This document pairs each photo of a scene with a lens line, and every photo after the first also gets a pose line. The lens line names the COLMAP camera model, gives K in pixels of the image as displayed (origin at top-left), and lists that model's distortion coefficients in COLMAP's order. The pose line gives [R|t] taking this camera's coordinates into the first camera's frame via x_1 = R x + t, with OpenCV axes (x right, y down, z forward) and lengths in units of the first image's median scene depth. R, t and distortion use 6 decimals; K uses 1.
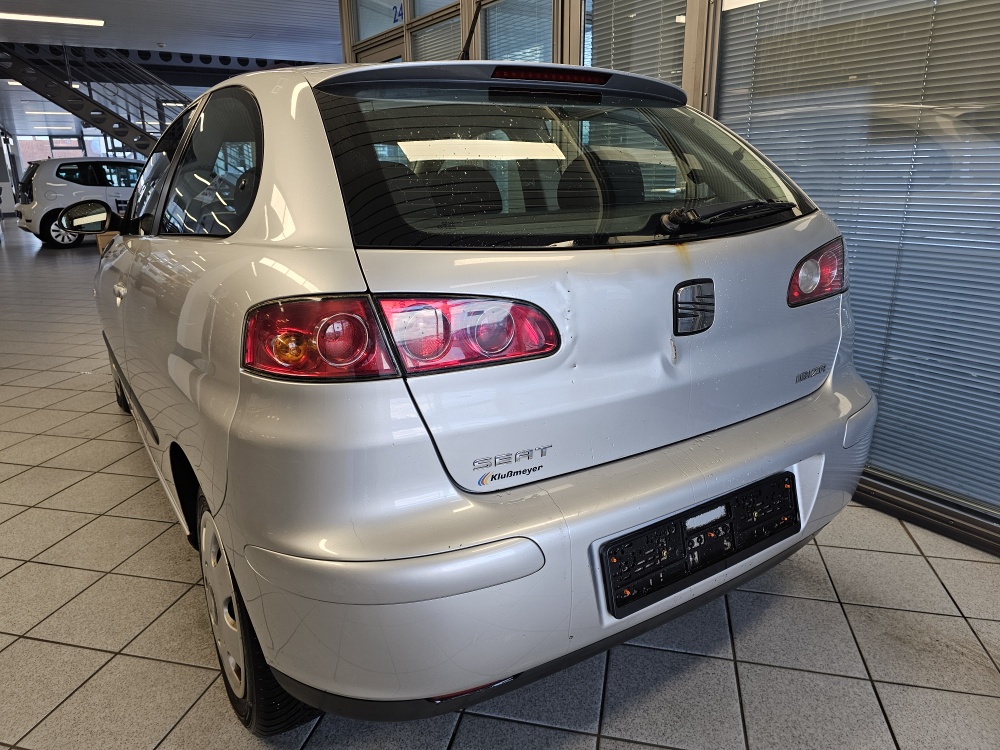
lens RADIAL K [[653.3, 0, 505.8], [0, 653.3, 370.3], [0, 0, 1]] dist [0.035755, -0.041876]
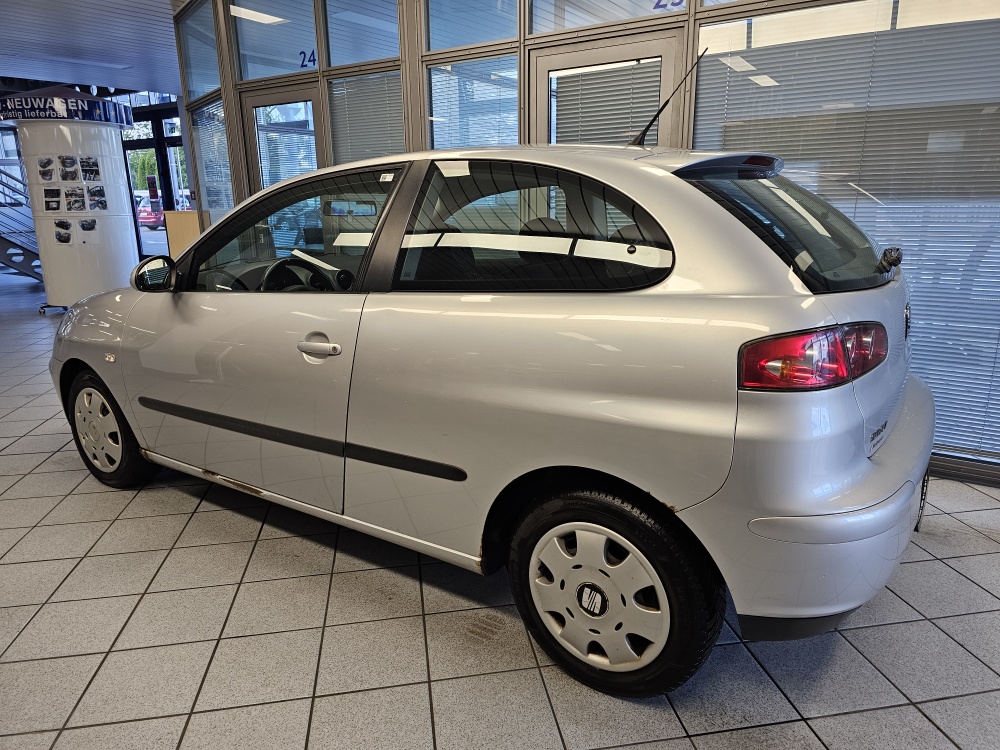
lens RADIAL K [[653.3, 0, 505.8], [0, 653.3, 370.3], [0, 0, 1]] dist [0.035755, -0.041876]
pose [[0.923665, -0.094751, 0.371303, -0.116482], [0.110513, 0.993645, -0.021352, -0.004597], [-0.366920, 0.060755, 0.928266, -0.007970]]
